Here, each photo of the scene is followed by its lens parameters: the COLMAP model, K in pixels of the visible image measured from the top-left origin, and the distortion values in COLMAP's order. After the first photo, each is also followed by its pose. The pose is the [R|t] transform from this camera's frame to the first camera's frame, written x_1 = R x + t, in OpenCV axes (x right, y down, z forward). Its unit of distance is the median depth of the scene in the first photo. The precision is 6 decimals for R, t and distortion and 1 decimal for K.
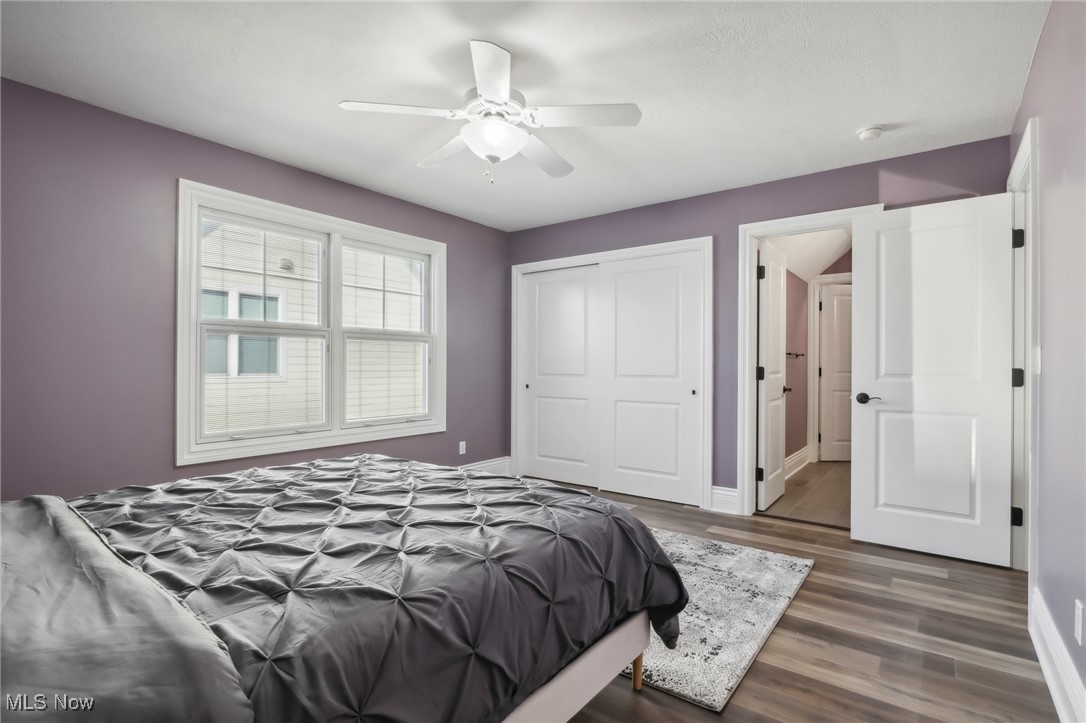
lens RADIAL K [[521.4, 0, 543.8], [0, 521.4, 364.7], [0, 0, 1]] dist [0.019159, -0.001059]
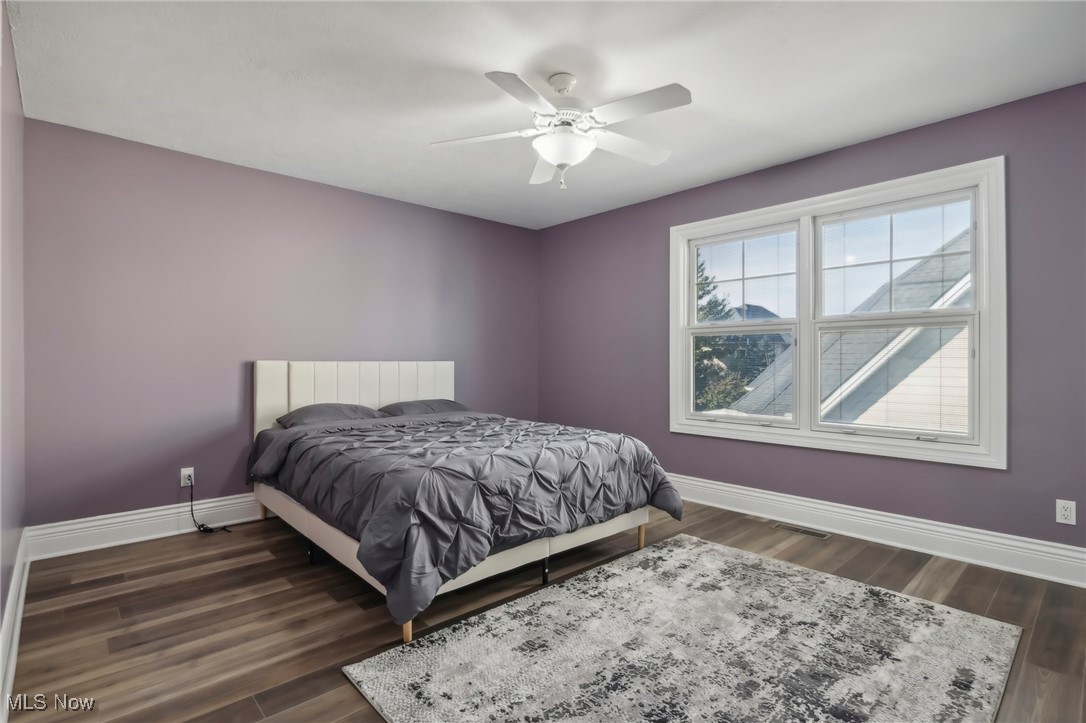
lens RADIAL K [[521.4, 0, 540.2], [0, 521.4, 358.9], [0, 0, 1]] dist [0.019159, -0.001059]
pose [[-0.172119, -0.006946, -0.985052, 0.546635], [0.003407, 0.999965, -0.007647, 0.004495], [0.985070, -0.004672, -0.172089, 0.645512]]
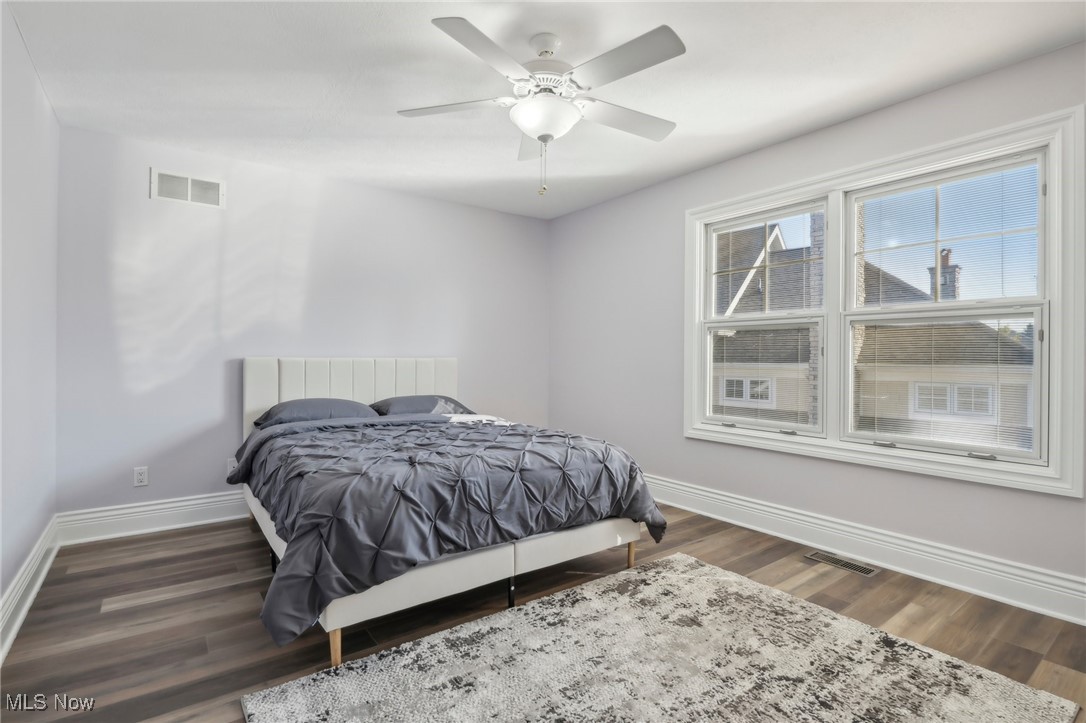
lens RADIAL K [[521.4, 0, 546.1], [0, 521.4, 362.3], [0, 0, 1]] dist [0.019159, -0.001059]
pose [[-0.269289, -0.000090, -0.963059, 0.455168], [-0.005872, 0.999982, 0.001549, 0.008277], [0.963041, 0.006072, -0.269285, 0.731466]]
